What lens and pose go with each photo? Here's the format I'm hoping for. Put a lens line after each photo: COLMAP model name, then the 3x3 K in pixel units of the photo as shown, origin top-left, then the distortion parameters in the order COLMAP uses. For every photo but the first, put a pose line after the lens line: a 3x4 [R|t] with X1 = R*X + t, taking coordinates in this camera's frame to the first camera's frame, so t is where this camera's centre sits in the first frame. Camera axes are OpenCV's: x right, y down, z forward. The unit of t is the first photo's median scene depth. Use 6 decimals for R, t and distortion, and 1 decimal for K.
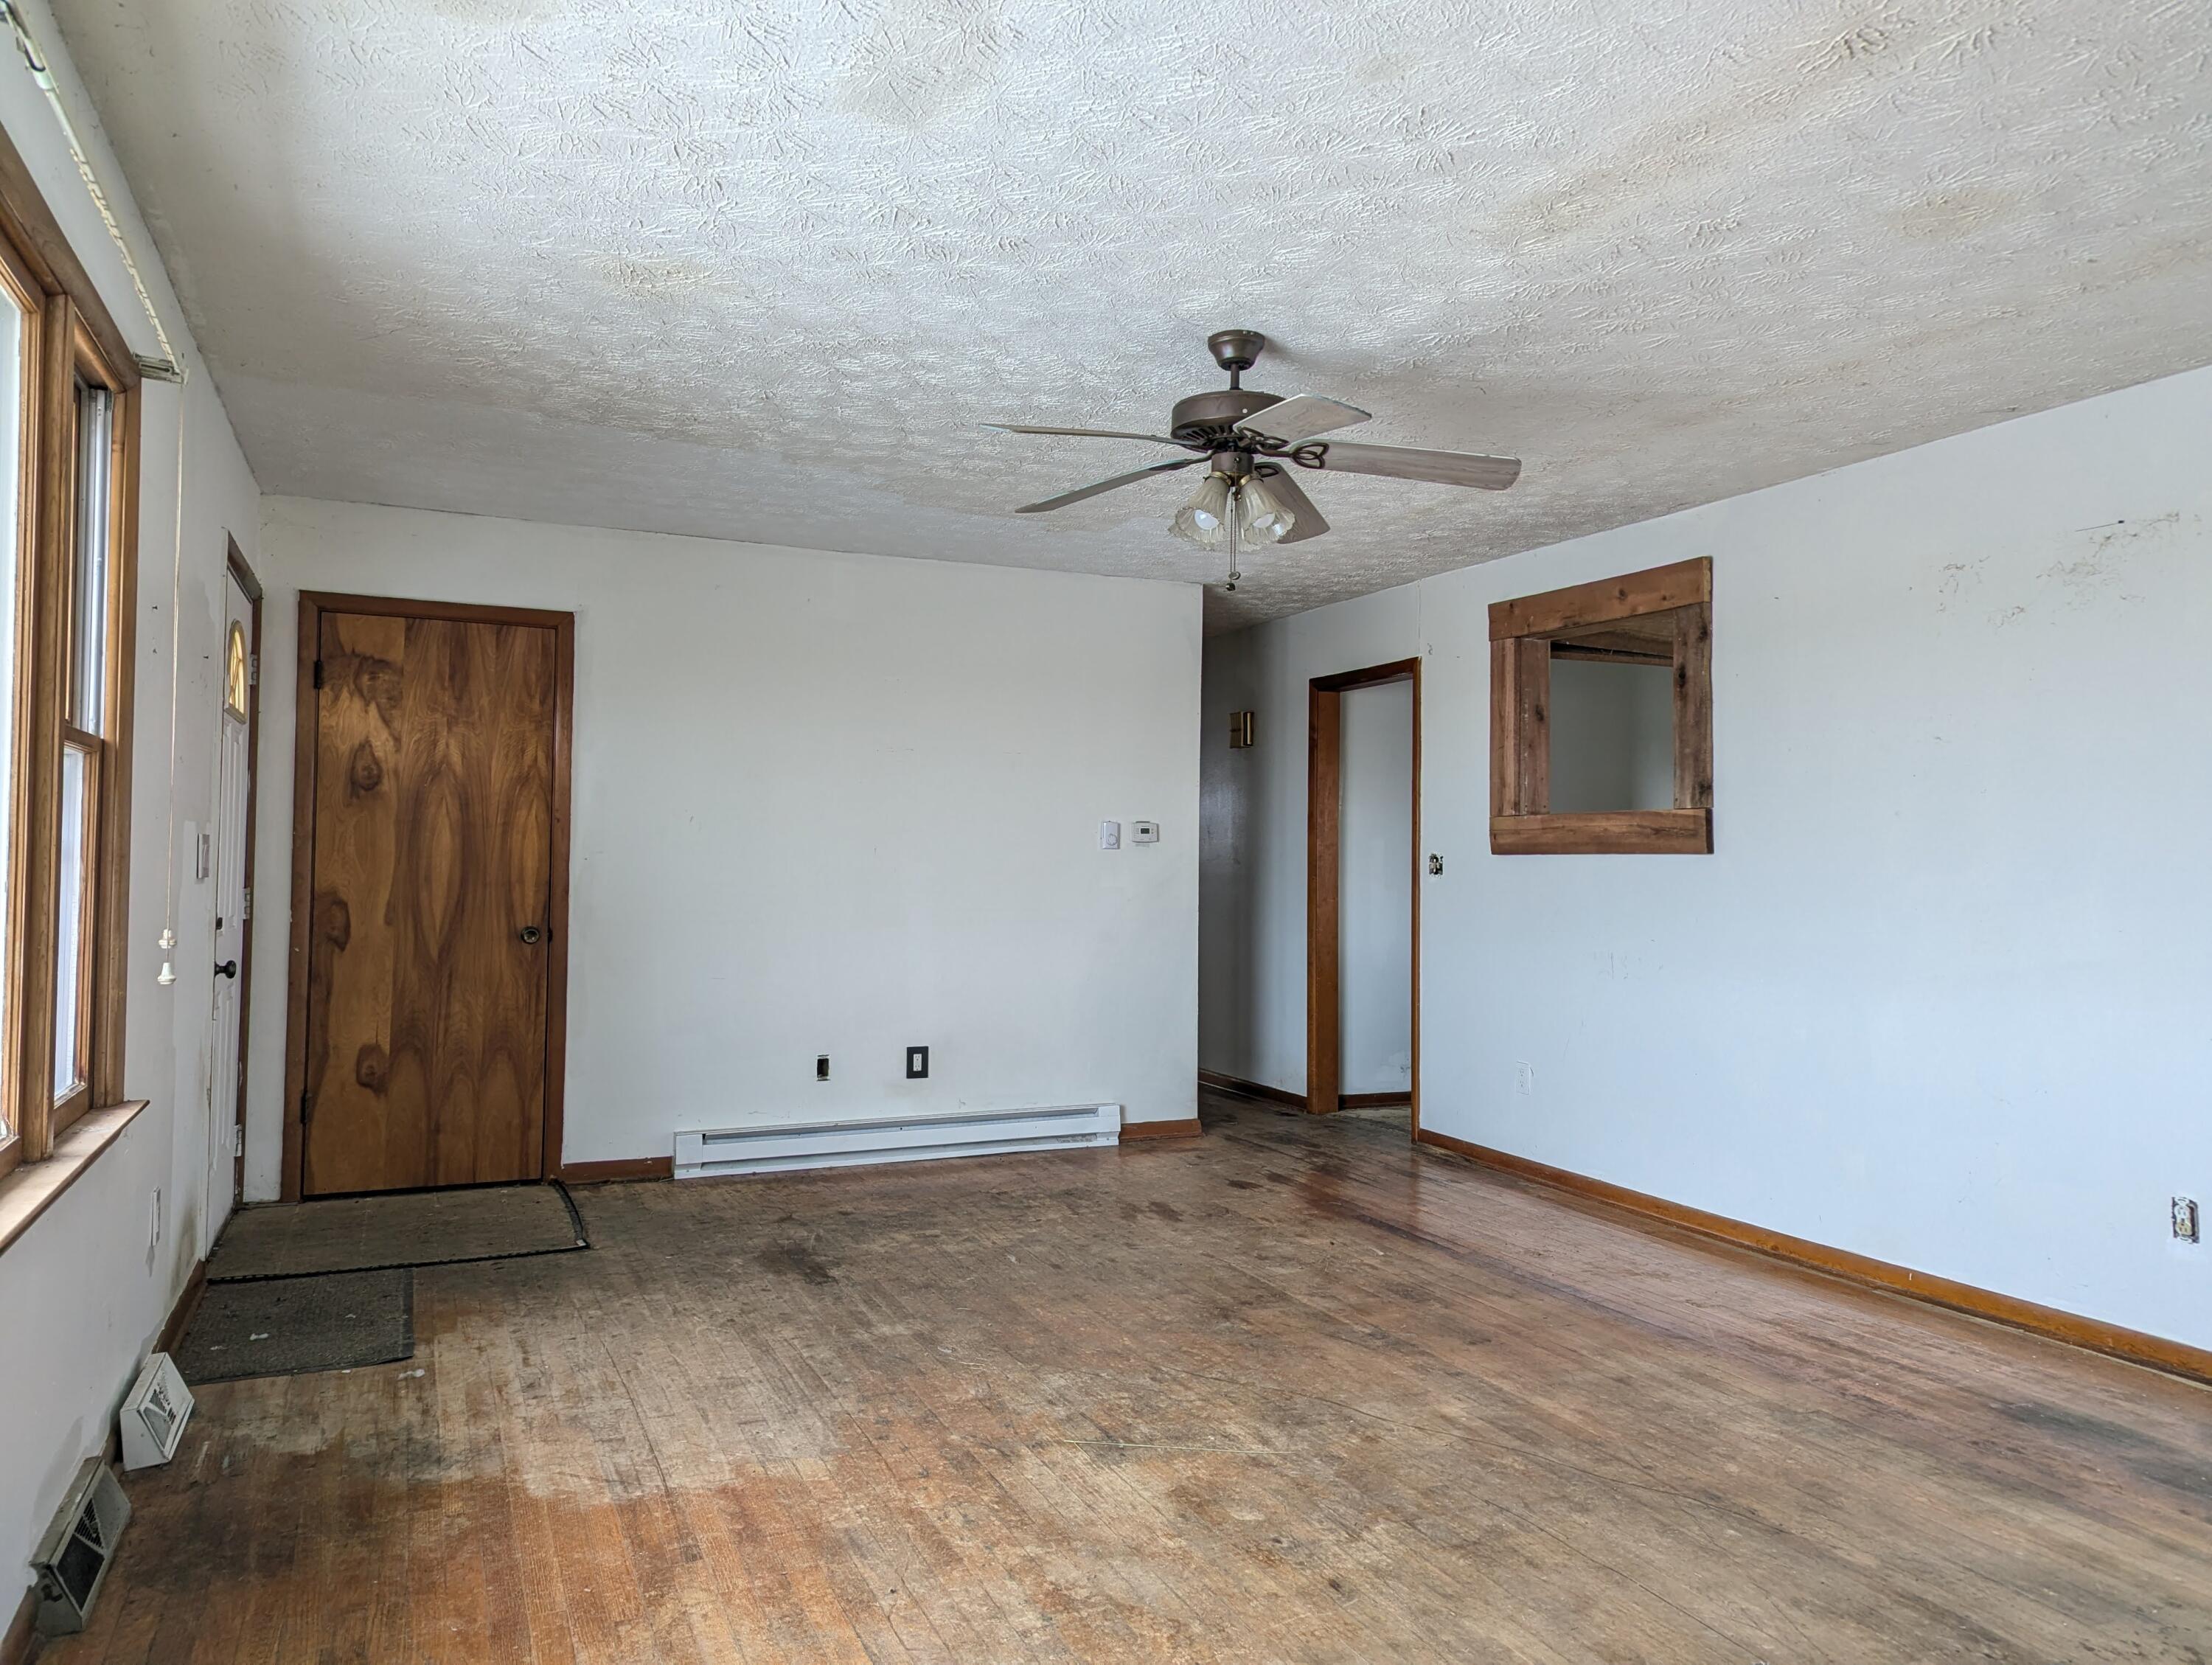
lens RADIAL K [[1539.6, 0, 1102.7], [0, 1539.6, 826.4], [0, 0, 1]] dist [0.067293, -0.052632]
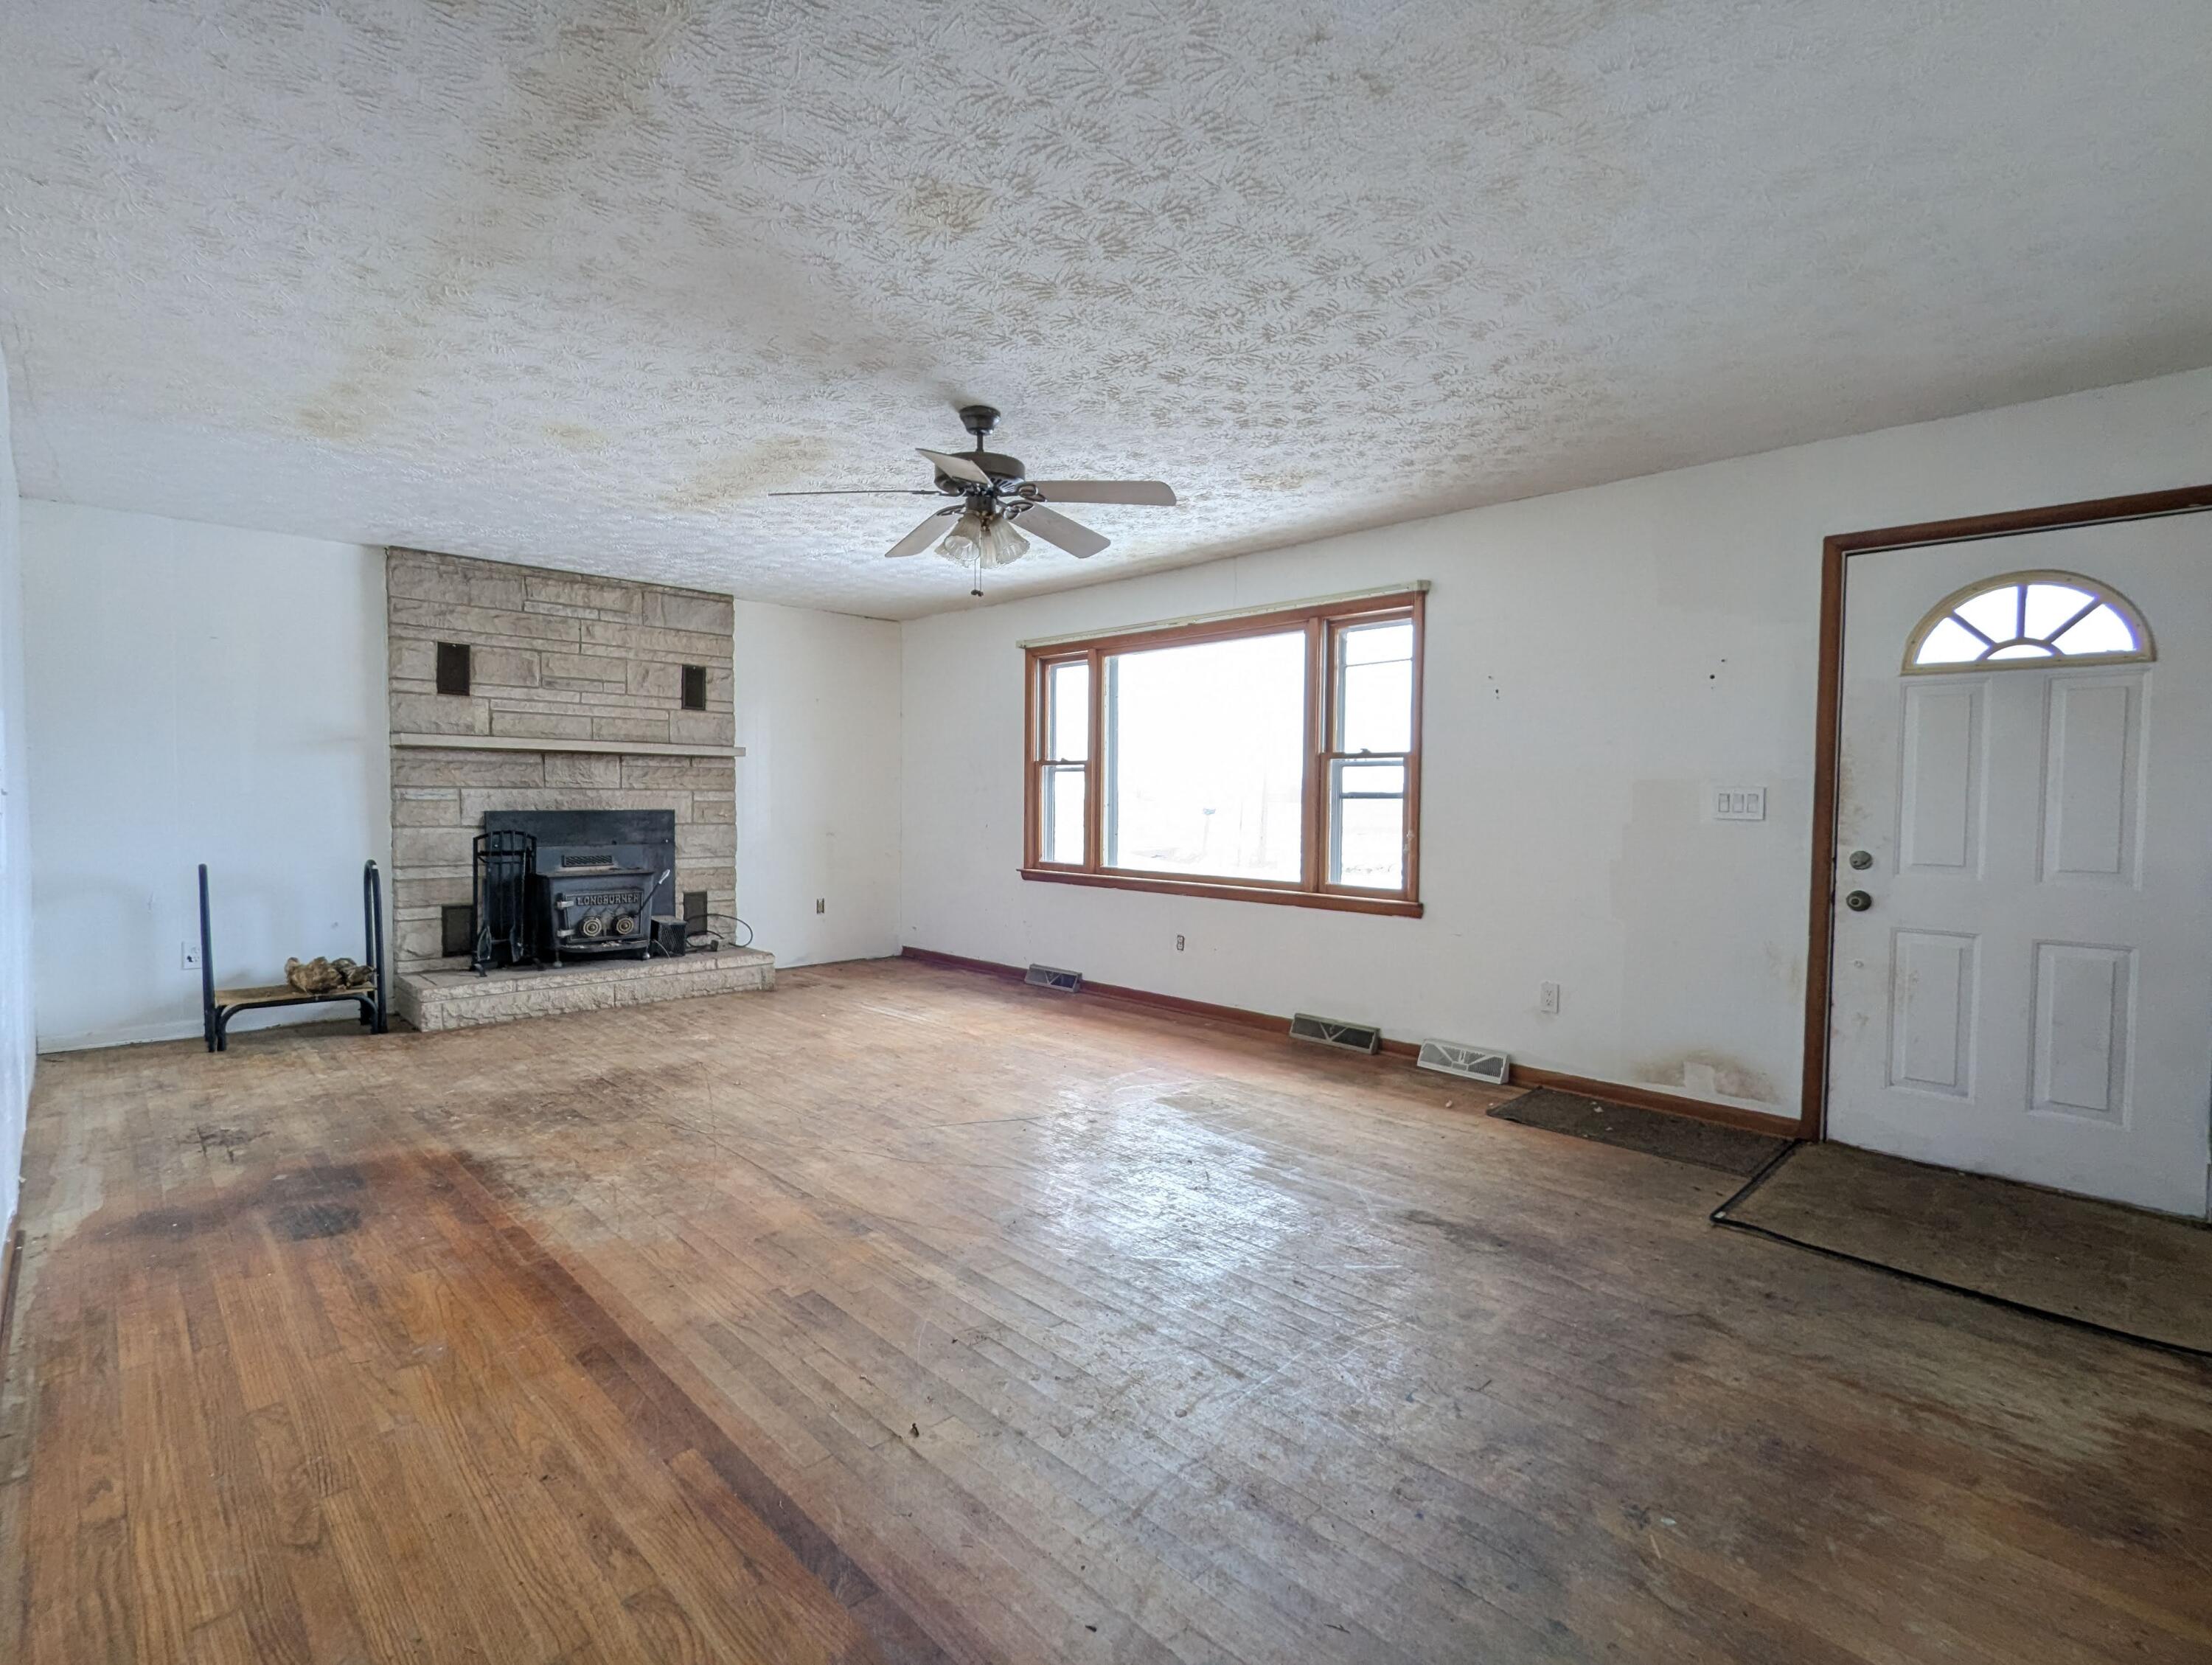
lens RADIAL K [[1050.3, 0, 1101.9], [0, 1050.3, 837.3], [0, 0, 1]] dist [-0.002899, -0.000034]
pose [[-0.937131, -0.007856, -0.348890, 0.330474], [-0.015815, 0.999675, 0.019970, 0.047414], [0.348620, 0.024232, -0.936951, 2.051003]]
